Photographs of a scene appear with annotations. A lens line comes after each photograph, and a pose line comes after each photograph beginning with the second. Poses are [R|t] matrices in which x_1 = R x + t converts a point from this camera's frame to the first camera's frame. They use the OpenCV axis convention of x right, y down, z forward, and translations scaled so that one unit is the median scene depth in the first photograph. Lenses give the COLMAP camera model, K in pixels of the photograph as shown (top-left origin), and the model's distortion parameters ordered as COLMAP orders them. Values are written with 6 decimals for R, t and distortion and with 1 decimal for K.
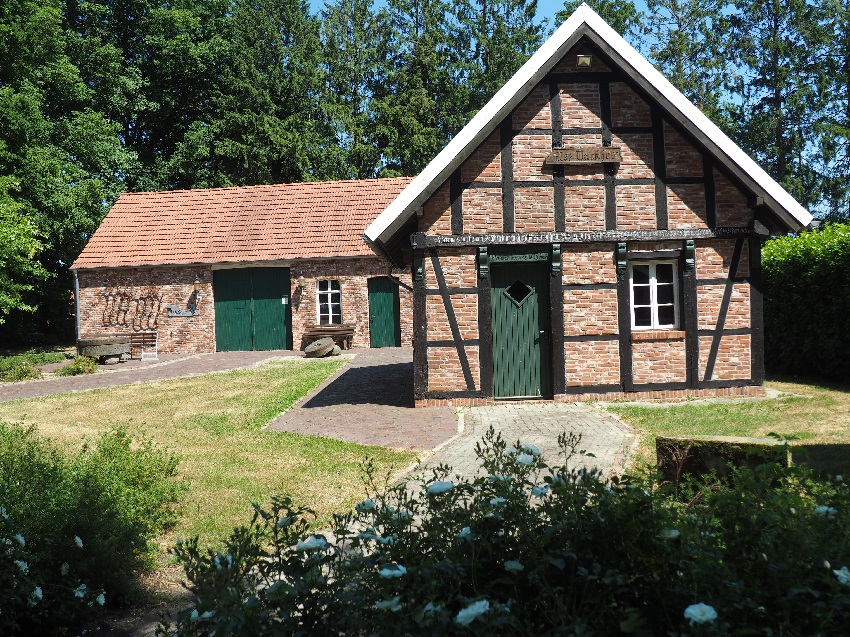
lens RADIAL K [[705.6, 0, 425.0], [0, 705.6, 318.5], [0, 0, 1]] dist [-0.033133, -0.002395]
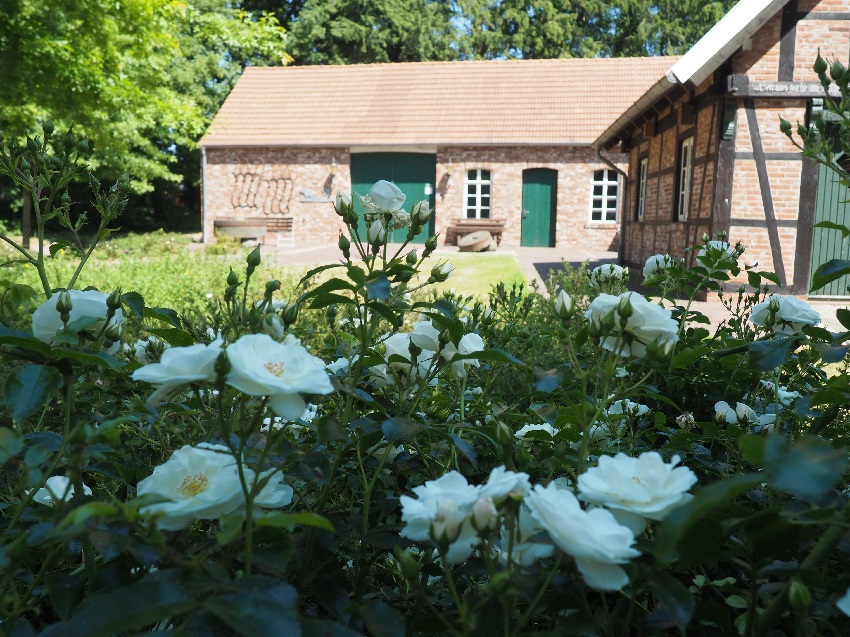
lens RADIAL K [[705.6, 0, 425.0], [0, 705.6, 318.5], [0, 0, 1]] dist [-0.033133, -0.002395]
pose [[0.993905, 0.065805, -0.088442, -0.112619], [-0.054753, 0.991013, 0.122046, 0.028694], [0.095679, -0.116460, 0.988576, 0.080523]]
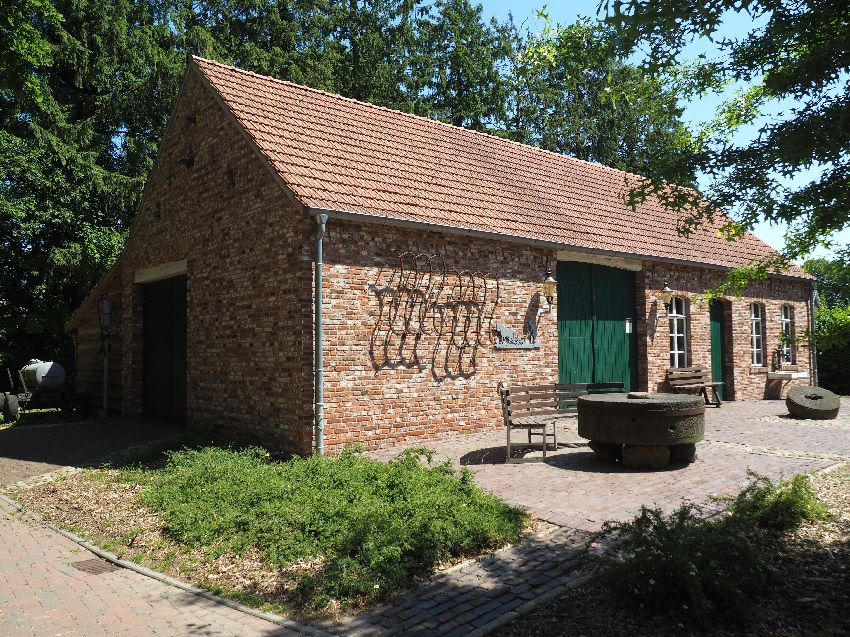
lens RADIAL K [[705.6, 0, 425.0], [0, 705.6, 318.5], [0, 0, 1]] dist [-0.033133, -0.002395]
pose [[0.689017, 0.059962, 0.722261, -0.739162], [0.009617, 0.995727, -0.091840, 0.019665], [-0.724682, 0.070225, 0.685496, 0.731078]]
